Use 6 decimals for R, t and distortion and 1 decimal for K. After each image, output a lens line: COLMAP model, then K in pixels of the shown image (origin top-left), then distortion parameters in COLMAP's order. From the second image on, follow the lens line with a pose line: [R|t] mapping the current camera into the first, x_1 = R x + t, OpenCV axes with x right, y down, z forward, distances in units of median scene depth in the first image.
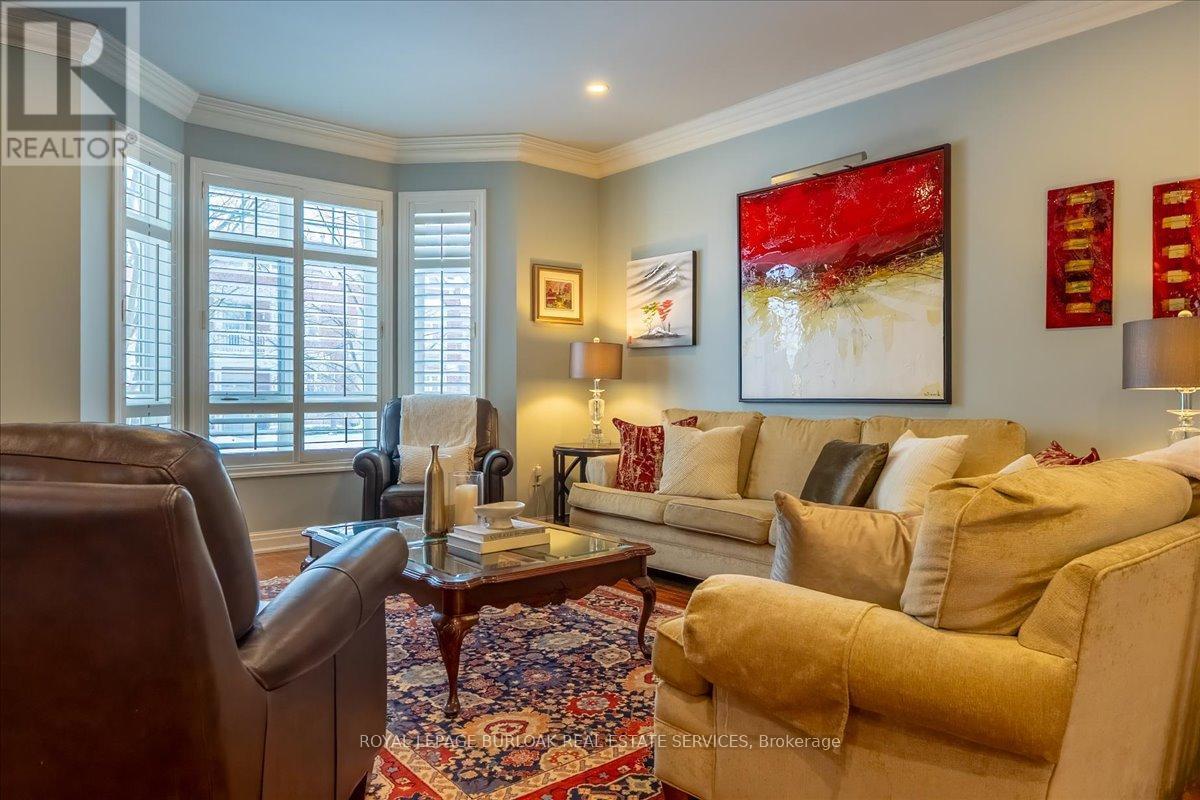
lens RADIAL K [[824.4, 0, 599.0], [0, 824.4, 397.6], [0, 0, 1]] dist [-0.032061, -0.001185]
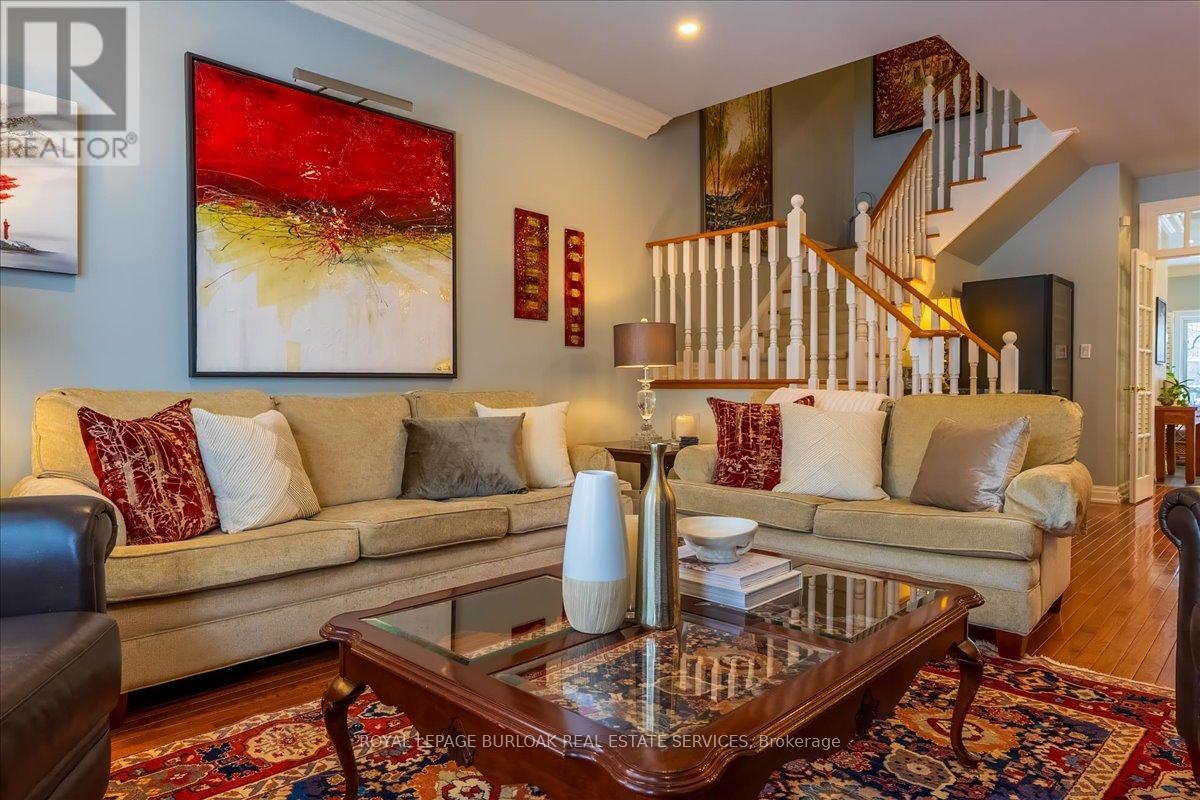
lens RADIAL K [[726.3, 0, 603.0], [0, 726.3, 393.8], [0, 0, 1]] dist [-0.000297, 0.002105]
pose [[-0.105725, -0.009782, 0.994347, -0.600668], [0.009569, 0.999895, 0.010854, 0.021824], [-0.994349, 0.010663, -0.105620, 1.033234]]
